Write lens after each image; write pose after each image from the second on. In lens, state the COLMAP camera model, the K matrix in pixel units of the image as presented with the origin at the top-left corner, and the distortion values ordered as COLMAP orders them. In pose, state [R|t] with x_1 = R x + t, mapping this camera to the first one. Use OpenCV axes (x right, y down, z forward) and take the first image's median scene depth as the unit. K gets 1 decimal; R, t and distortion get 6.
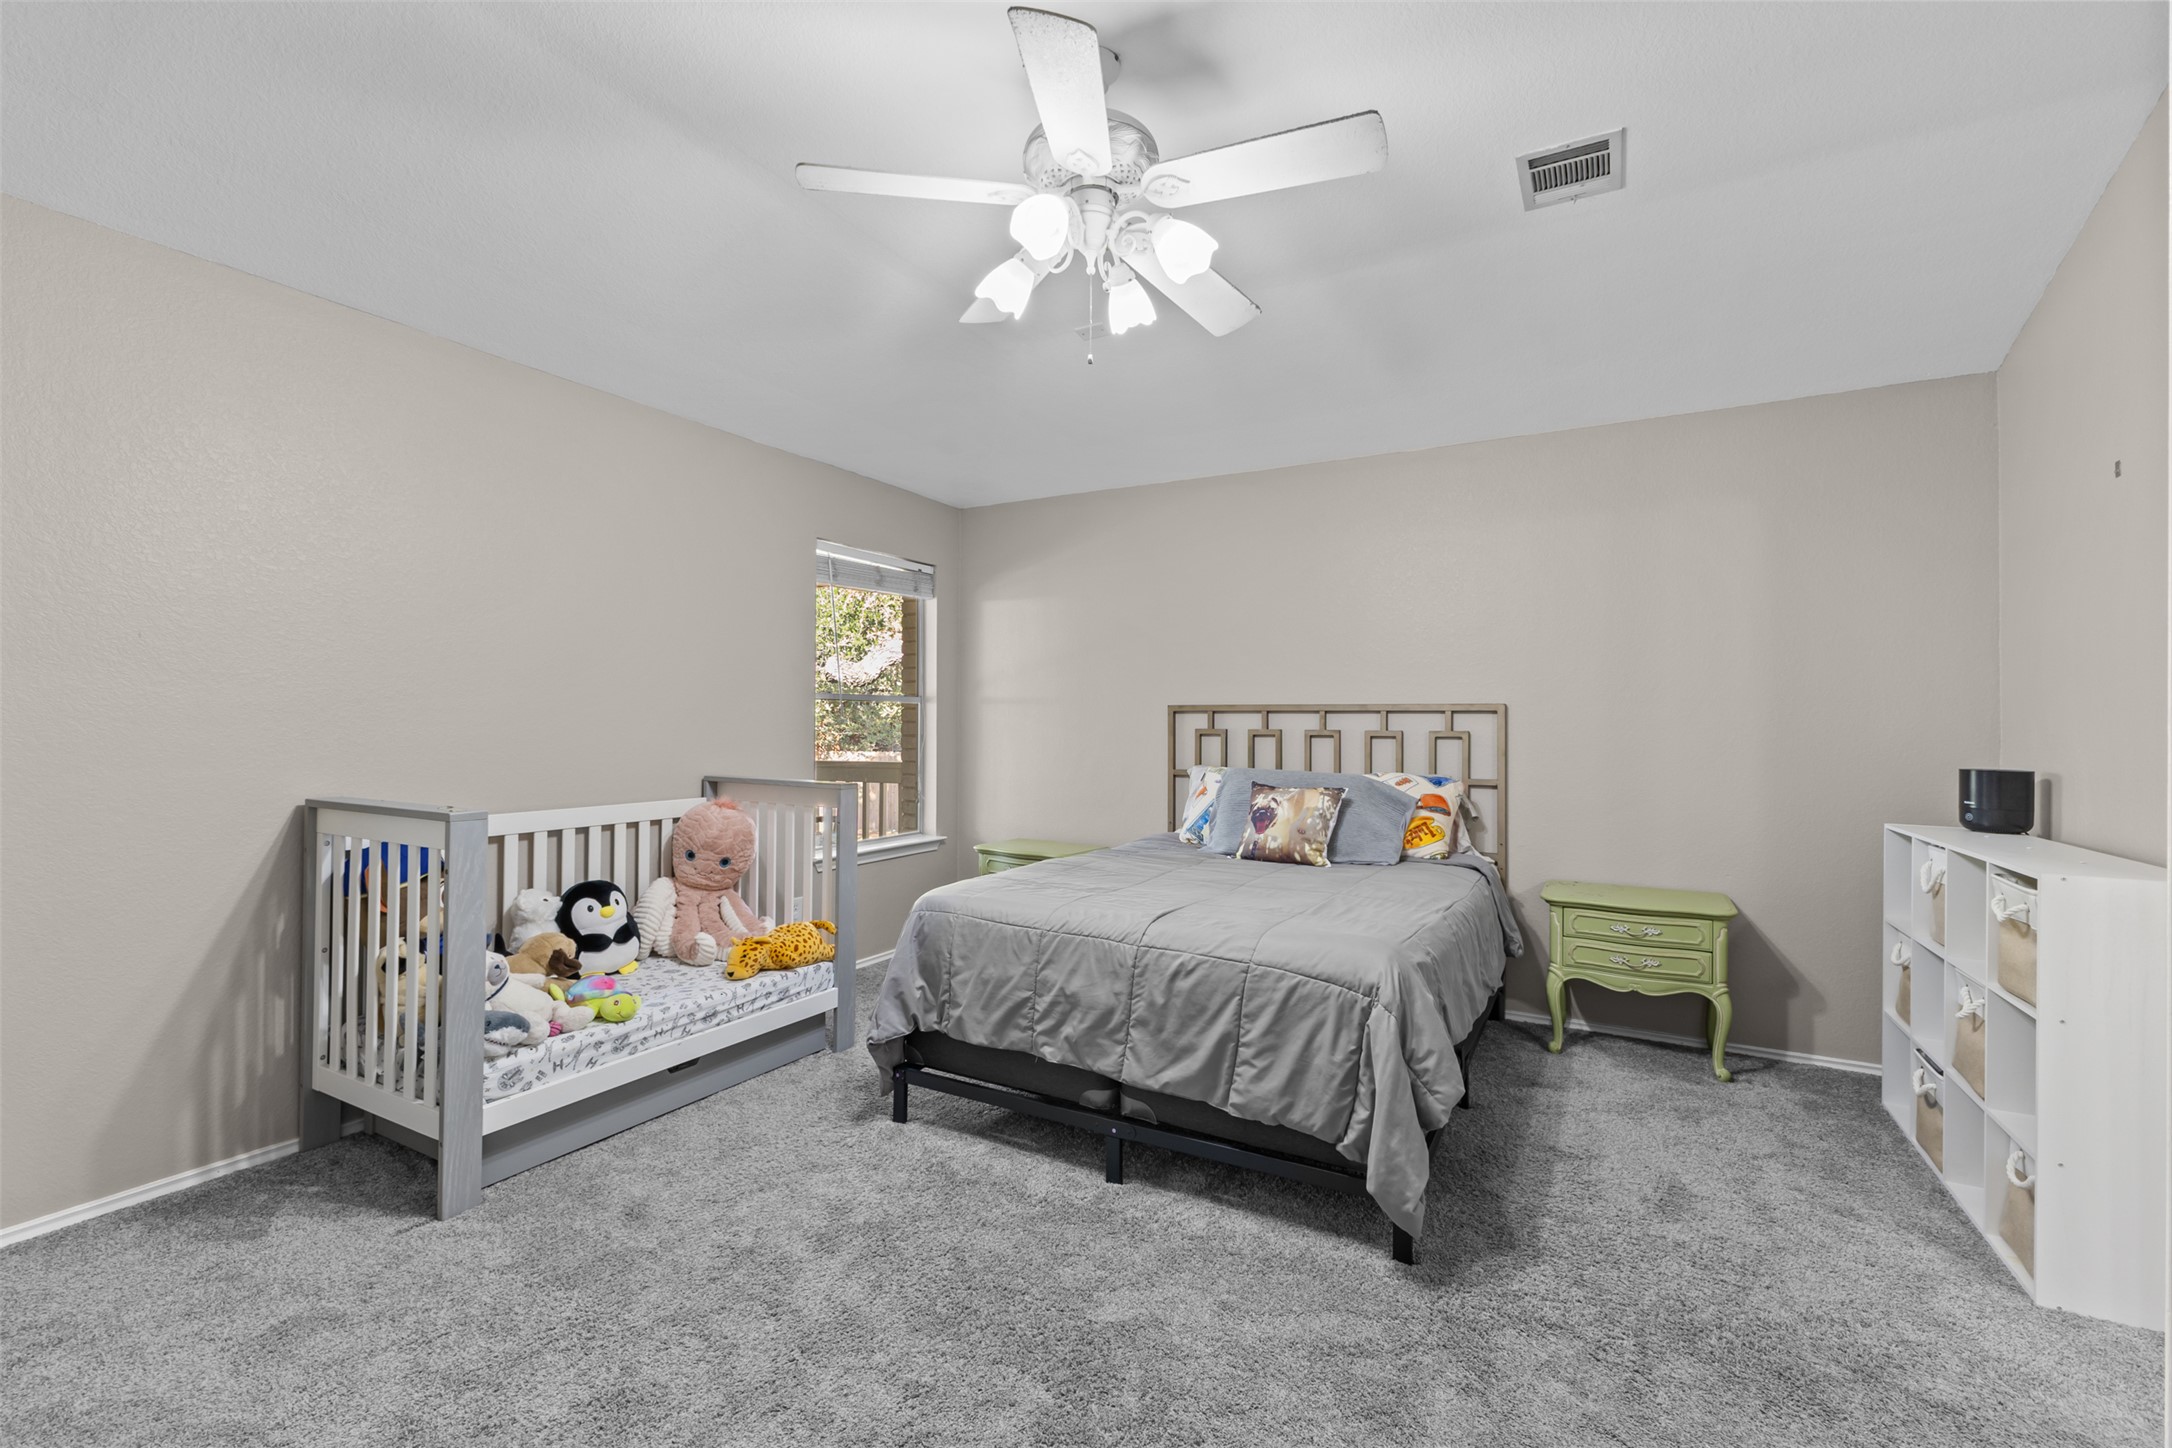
lens RADIAL K [[936.6, 0, 1083.7], [0, 936.6, 727.1], [0, 0, 1]] dist [0.014562, -0.003656]
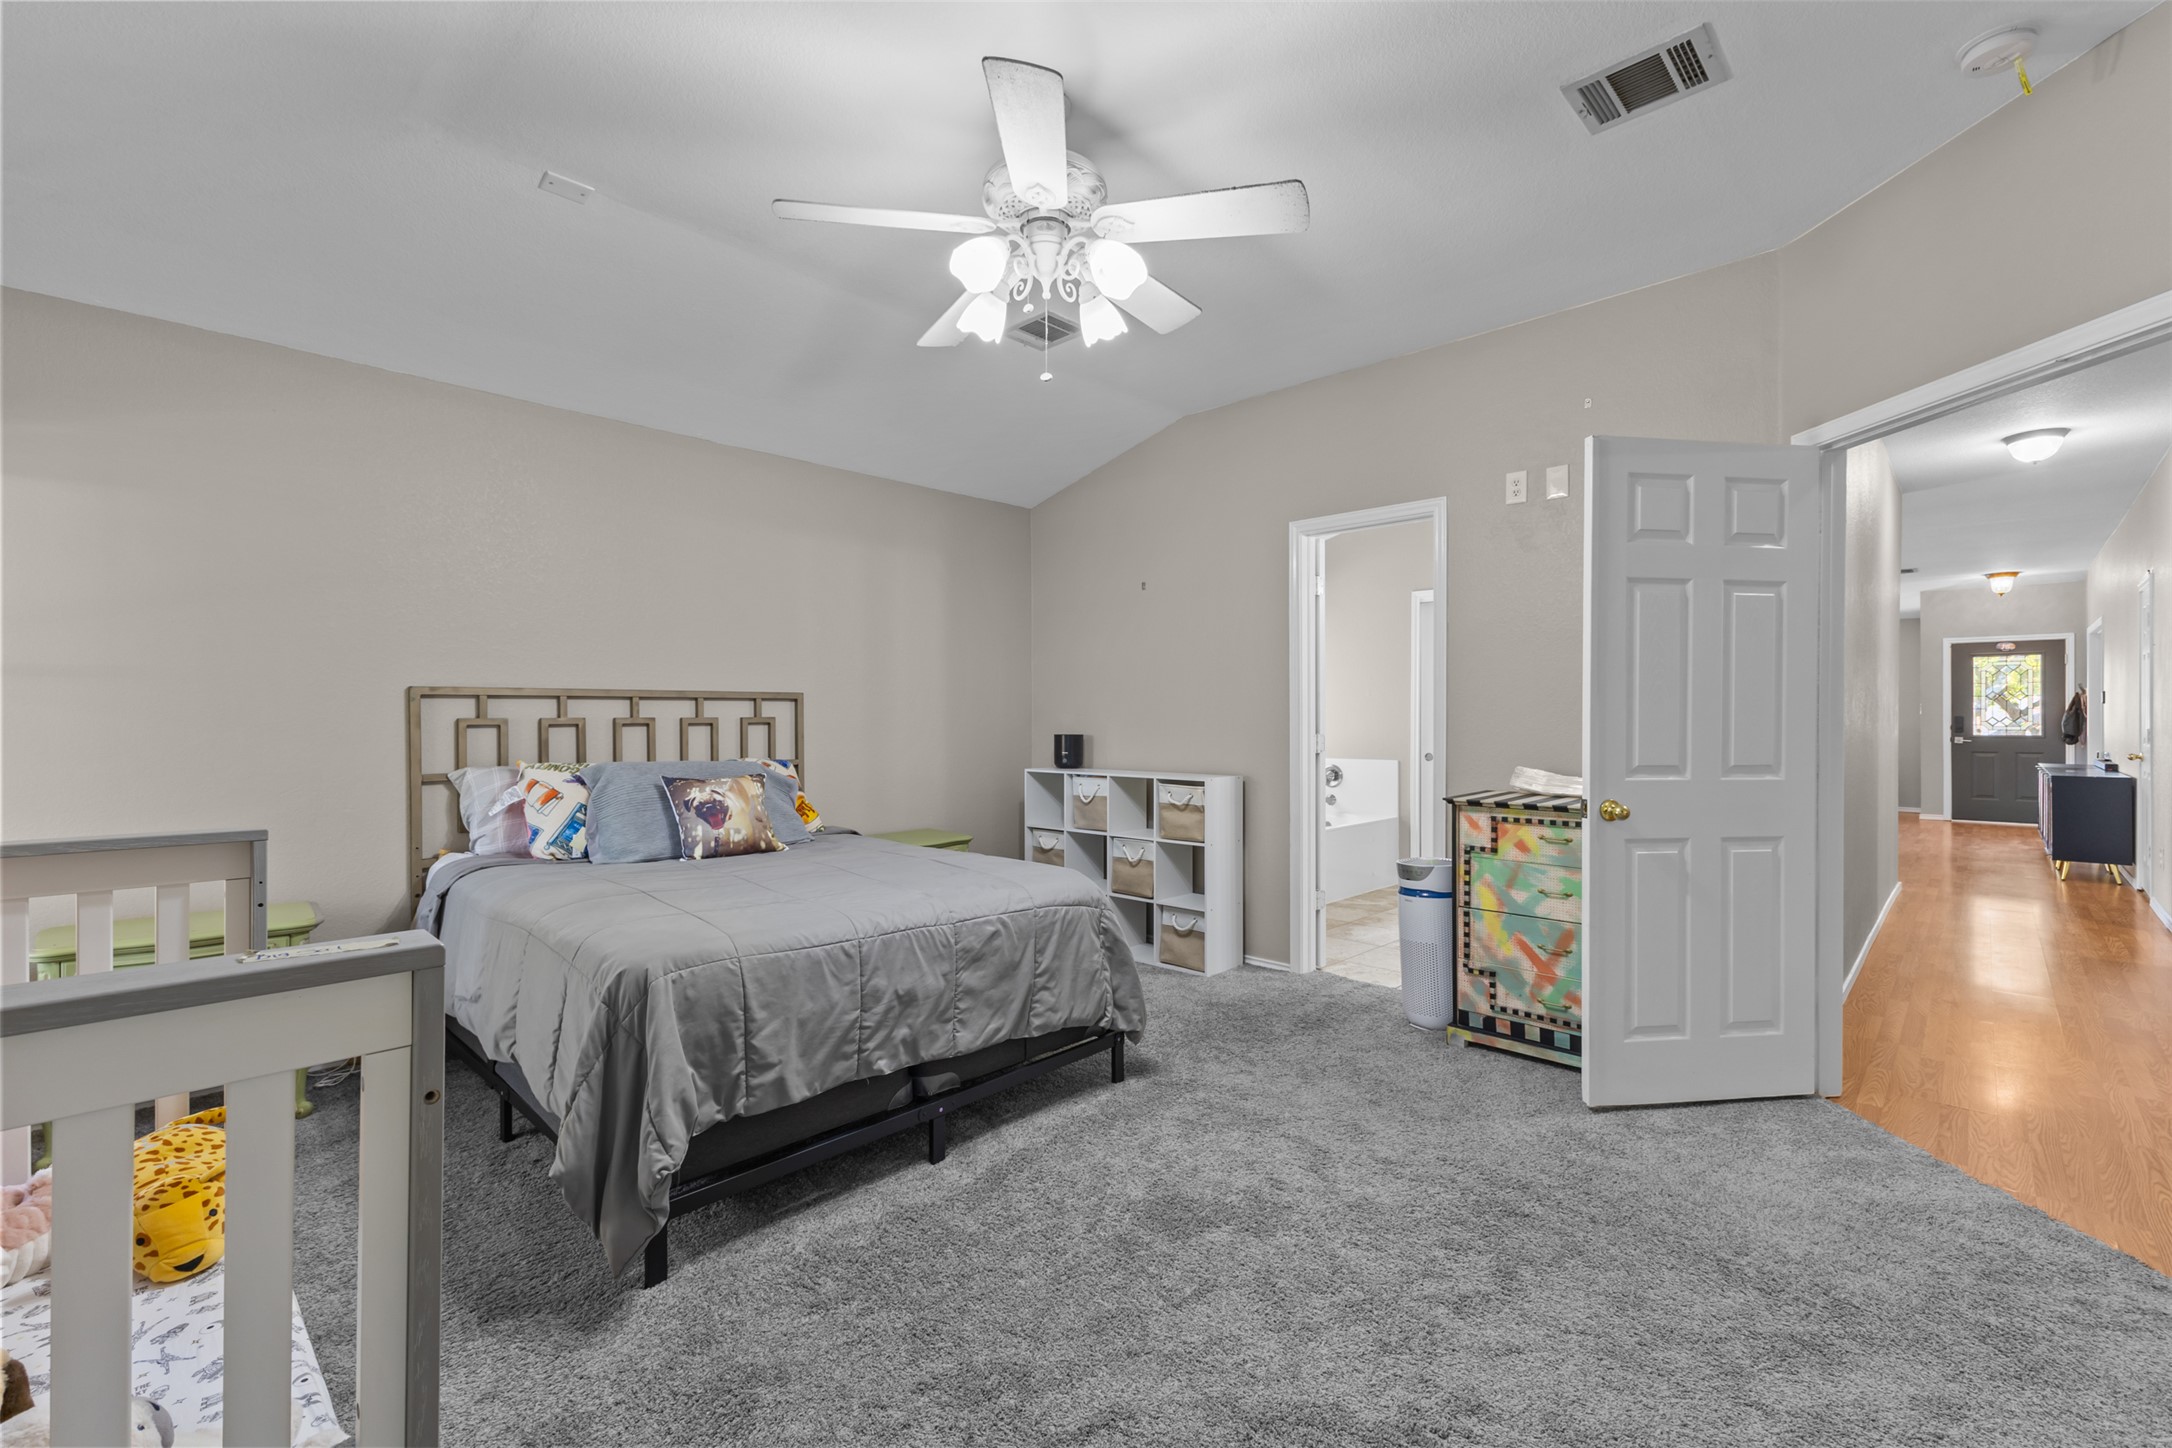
lens RADIAL K [[936.6, 0, 1085.3], [0, 936.6, 714.9], [0, 0, 1]] dist [0.014562, -0.003656]
pose [[0.257378, -0.009224, 0.966267, -0.801585], [0.005707, 0.999952, 0.008025, -0.007374], [-0.966294, 0.003449, 0.257418, 0.511310]]
